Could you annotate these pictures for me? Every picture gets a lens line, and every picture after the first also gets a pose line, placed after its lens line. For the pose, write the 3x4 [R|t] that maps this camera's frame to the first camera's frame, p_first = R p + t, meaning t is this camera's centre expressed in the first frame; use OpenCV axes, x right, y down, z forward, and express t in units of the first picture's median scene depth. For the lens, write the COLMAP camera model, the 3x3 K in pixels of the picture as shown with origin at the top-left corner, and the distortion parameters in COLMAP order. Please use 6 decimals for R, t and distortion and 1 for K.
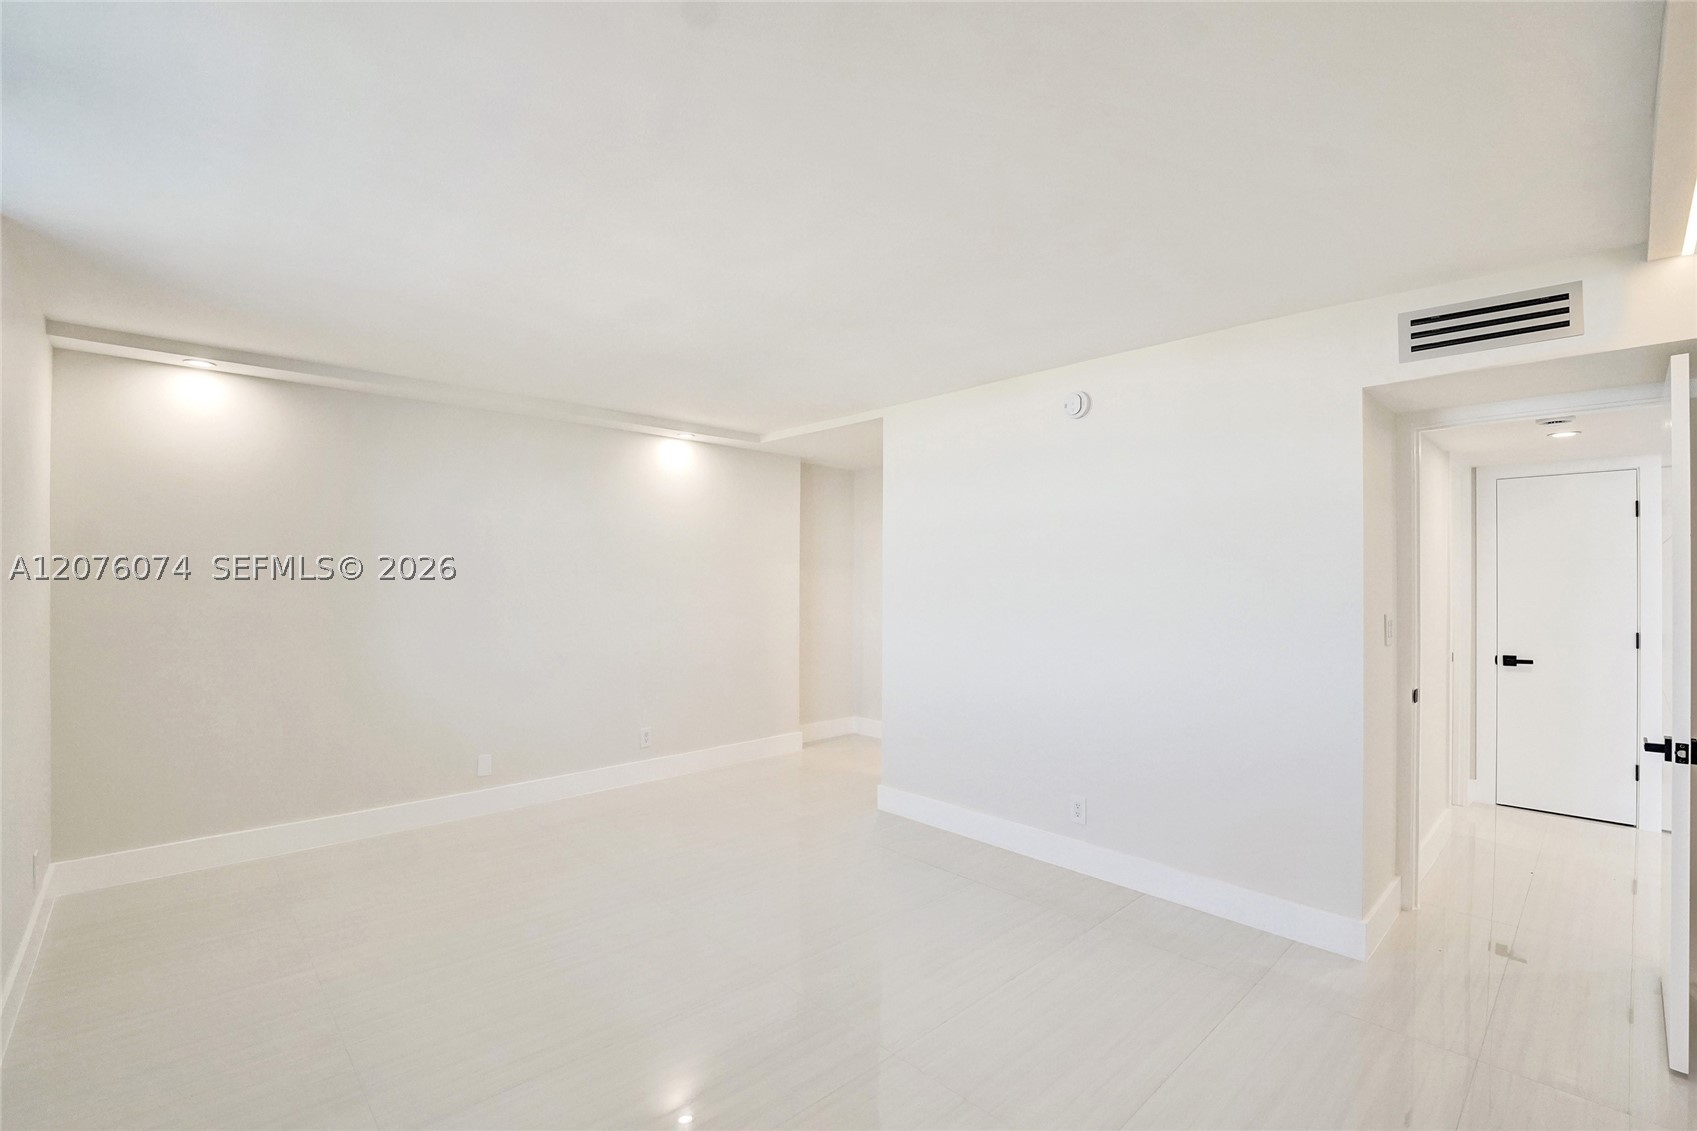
lens RADIAL K [[749.6, 0, 859.1], [0, 749.6, 573.7], [0, 0, 1]] dist [-0.023882, 0.000323]
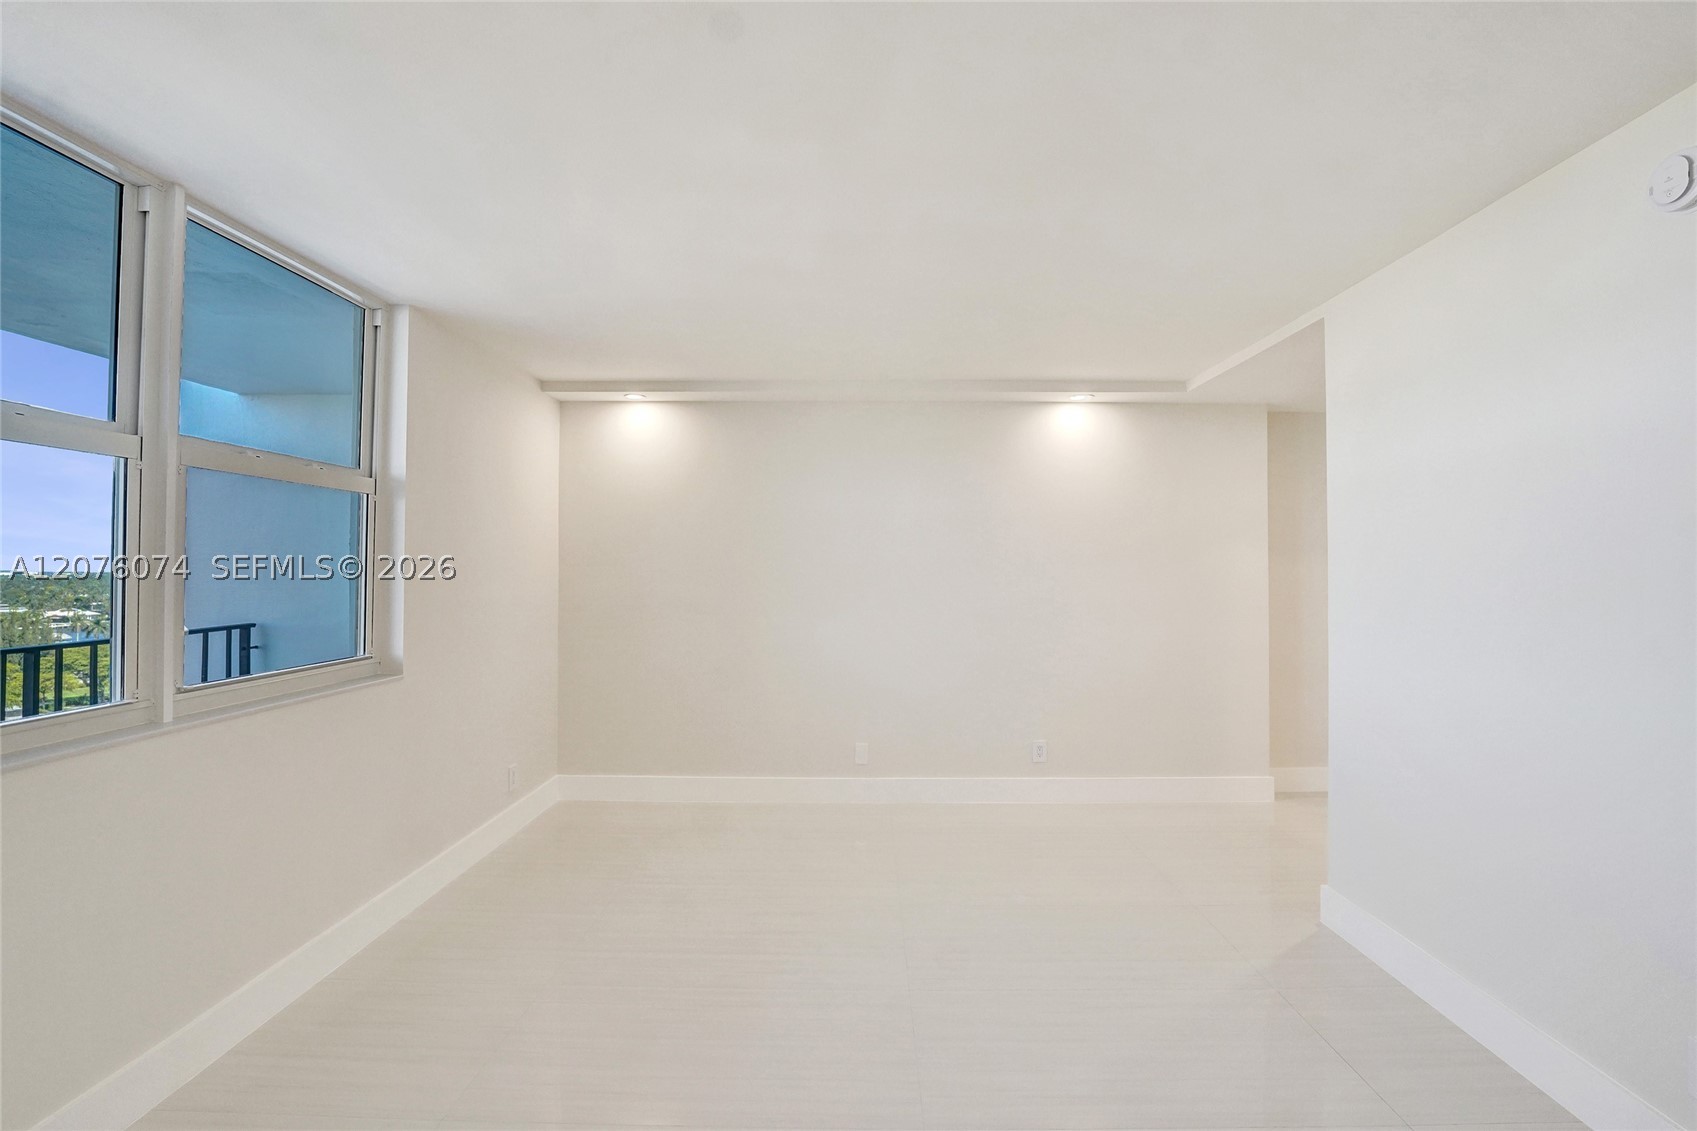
lens RADIAL K [[749.6, 0, 824.9], [0, 749.6, 556.2], [0, 0, 1]] dist [-0.015952, 0.000689]
pose [[0.713339, -0.015337, -0.700652, 0.158114], [0.004591, 0.999841, -0.017211, 0.007202], [0.700805, 0.009061, 0.713296, 0.218298]]
